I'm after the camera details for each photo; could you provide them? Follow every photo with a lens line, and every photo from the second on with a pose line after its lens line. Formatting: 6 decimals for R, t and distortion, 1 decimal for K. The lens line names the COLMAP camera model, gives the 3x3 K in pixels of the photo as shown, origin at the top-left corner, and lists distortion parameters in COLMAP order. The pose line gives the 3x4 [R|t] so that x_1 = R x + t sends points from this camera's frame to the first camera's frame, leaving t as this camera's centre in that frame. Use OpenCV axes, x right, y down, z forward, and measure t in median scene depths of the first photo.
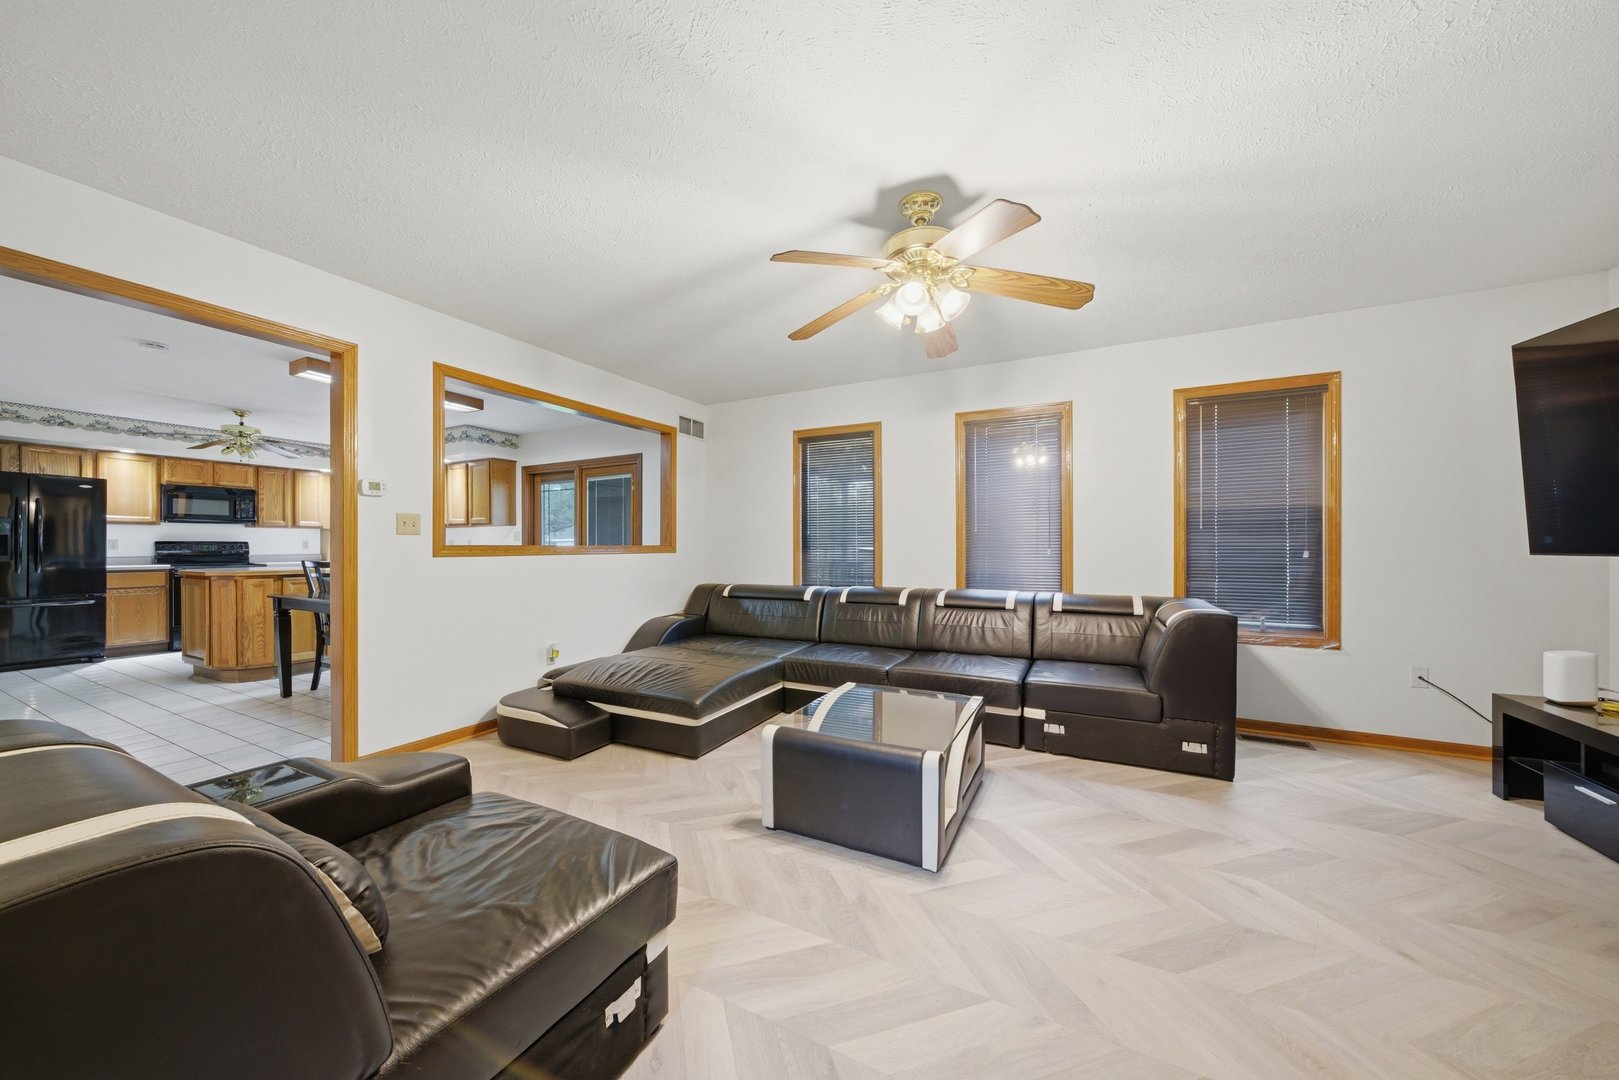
lens RADIAL K [[547.0, 0, 817.4], [0, 547.0, 551.2], [0, 0, 1]] dist [0.000338, 0.000056]
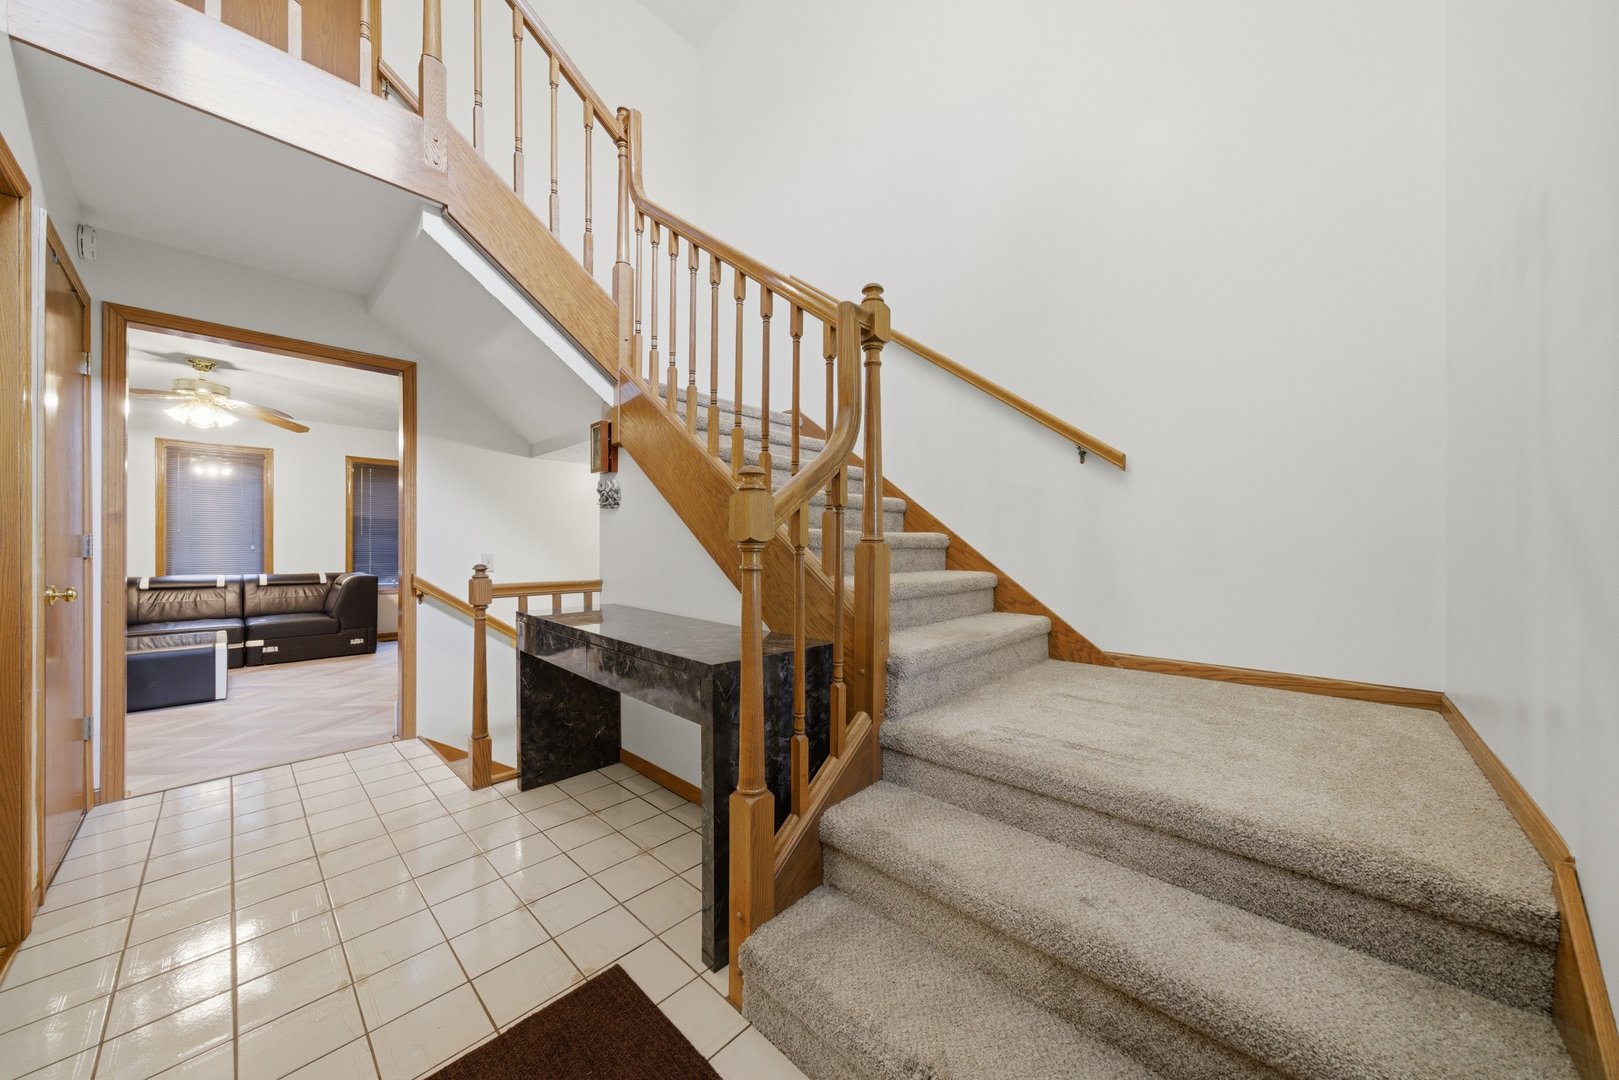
lens RADIAL K [[549.2, 0, 808.1], [0, 549.2, 547.0], [0, 0, 1]] dist [-0.002741, -0.000125]
pose [[0.278594, 0.006575, 0.960386, -0.629810], [-0.002769, 0.999978, -0.006043, 0.005824], [-0.960405, -0.000976, 0.278606, -0.925449]]
